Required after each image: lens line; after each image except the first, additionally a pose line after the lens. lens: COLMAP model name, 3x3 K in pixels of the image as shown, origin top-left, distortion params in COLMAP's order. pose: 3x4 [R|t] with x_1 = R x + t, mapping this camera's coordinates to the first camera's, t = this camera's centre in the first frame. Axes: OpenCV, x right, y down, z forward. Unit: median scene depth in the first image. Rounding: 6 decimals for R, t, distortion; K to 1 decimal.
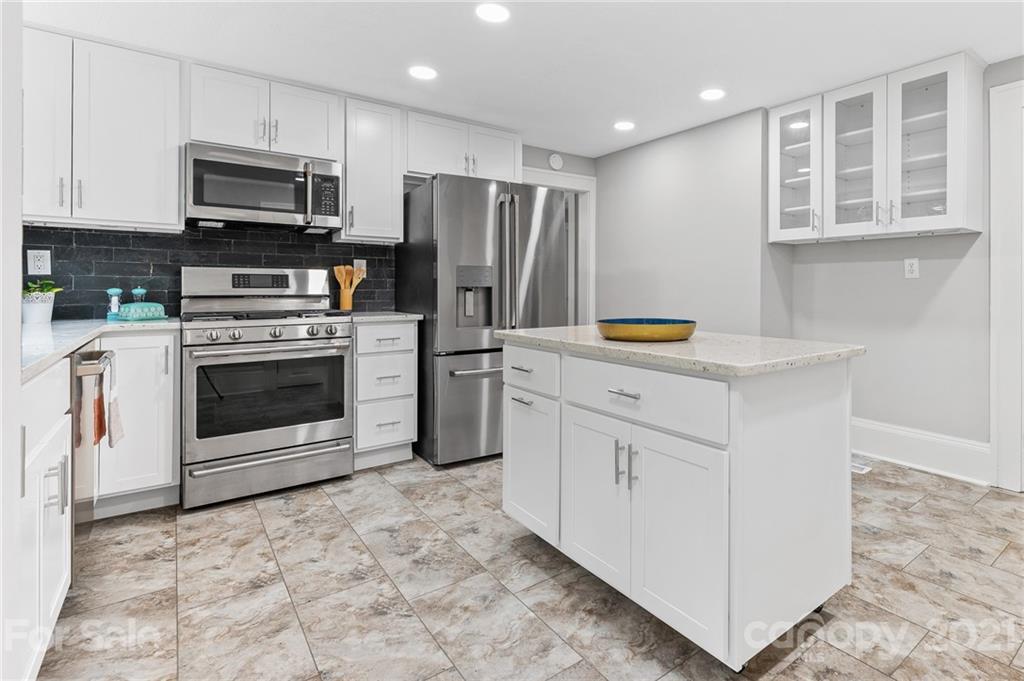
lens RADIAL K [[519.3, 0, 599.3], [0, 519.3, 285.4], [0, 0, 1]] dist [-0.000261, -0.000160]
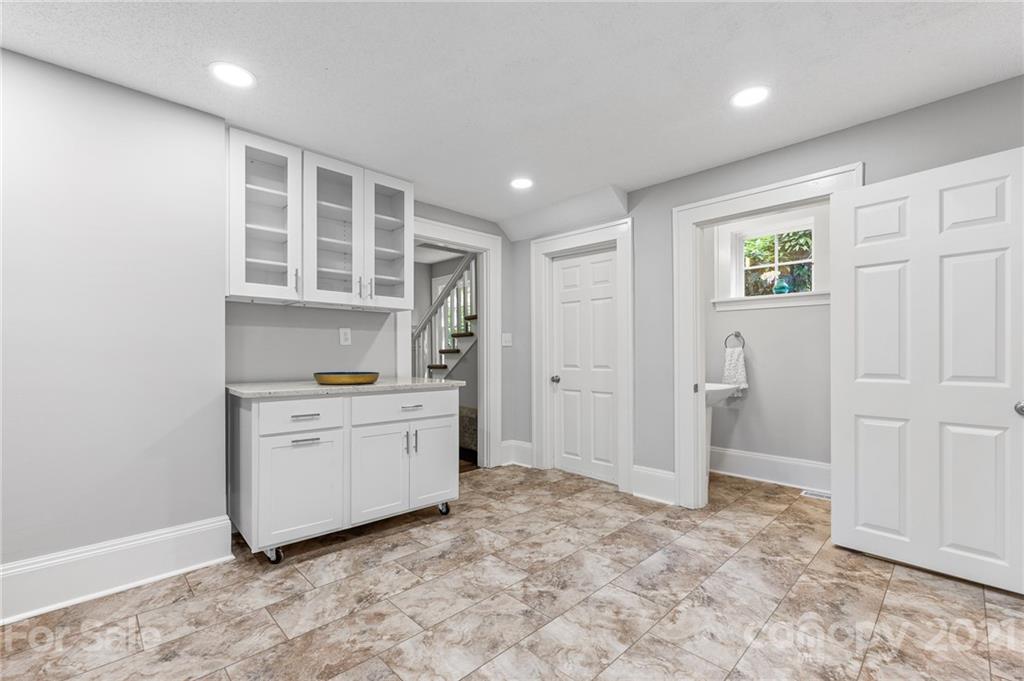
lens RADIAL K [[443.7, 0, 510.1], [0, 443.7, 351.8], [0, 0, 1]] dist [0.000303, -0.000097]
pose [[-0.084520, 0.000850, 0.996421, -0.445841], [-0.001017, 0.999999, -0.000940, 0.002767], [-0.996421, -0.001093, -0.084519, 0.736370]]
